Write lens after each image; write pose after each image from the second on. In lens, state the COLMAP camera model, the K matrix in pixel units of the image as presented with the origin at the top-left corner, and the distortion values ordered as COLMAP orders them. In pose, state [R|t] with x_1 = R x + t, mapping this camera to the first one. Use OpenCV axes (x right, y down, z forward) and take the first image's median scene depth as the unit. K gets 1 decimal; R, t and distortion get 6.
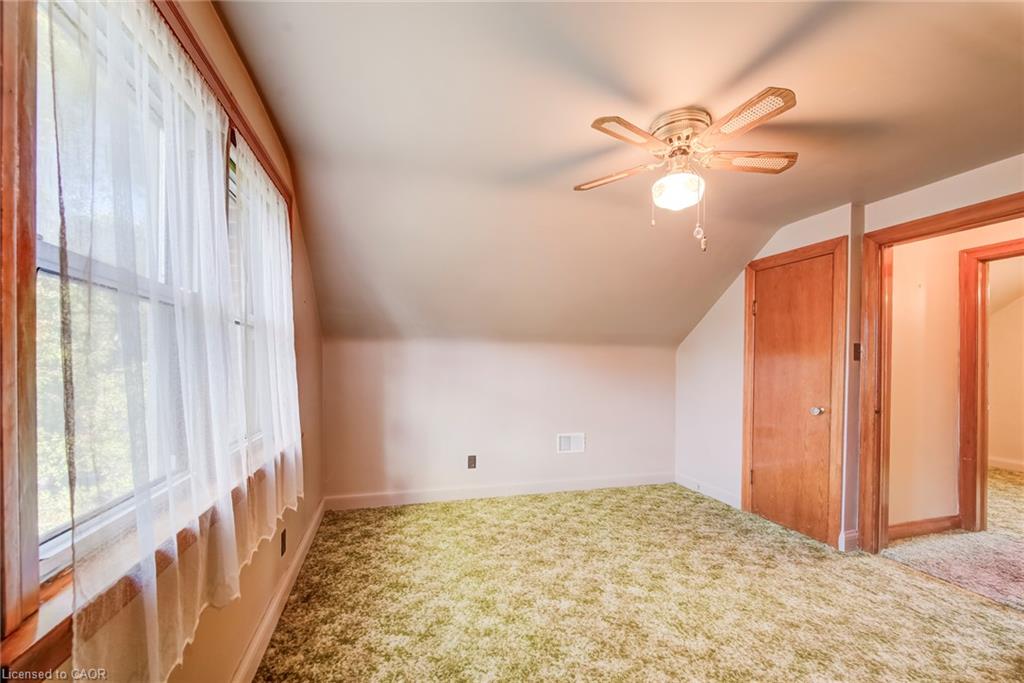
lens RADIAL K [[404.3, 0, 522.7], [0, 404.3, 370.7], [0, 0, 1]] dist [-0.006340, -0.000035]
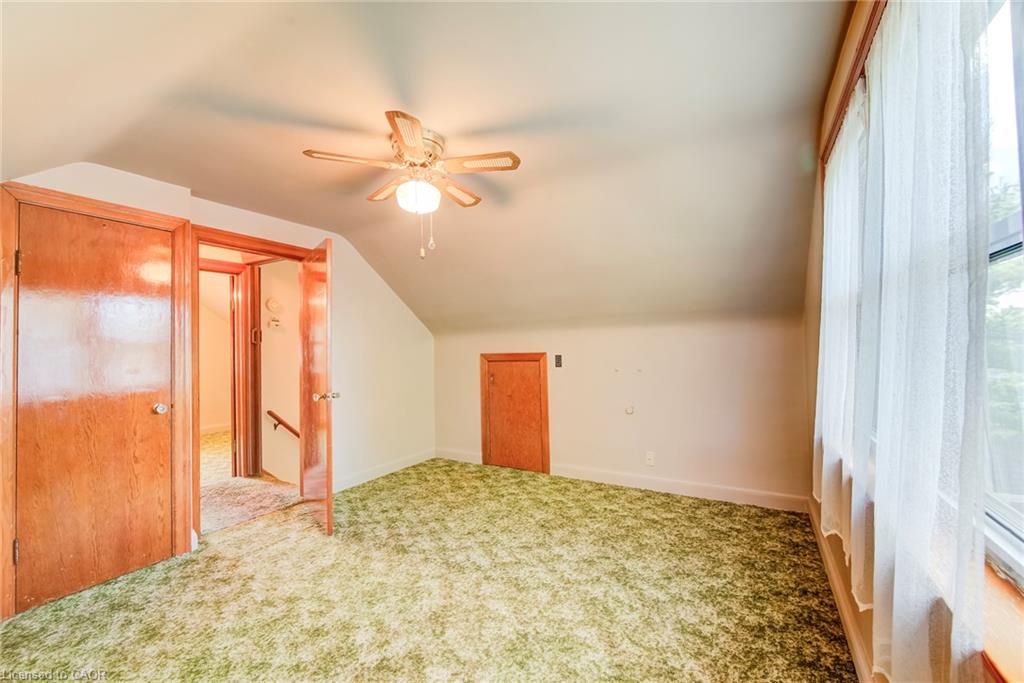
lens RADIAL K [[404.3, 0, 512.7], [0, 404.3, 343.9], [0, 0, 1]] dist [-0.006340, -0.000035]
pose [[-0.645434, 0.008847, 0.763765, -0.443478], [0.032496, 0.999346, 0.015886, -0.029626], [-0.763124, 0.035073, -0.645299, 1.078768]]
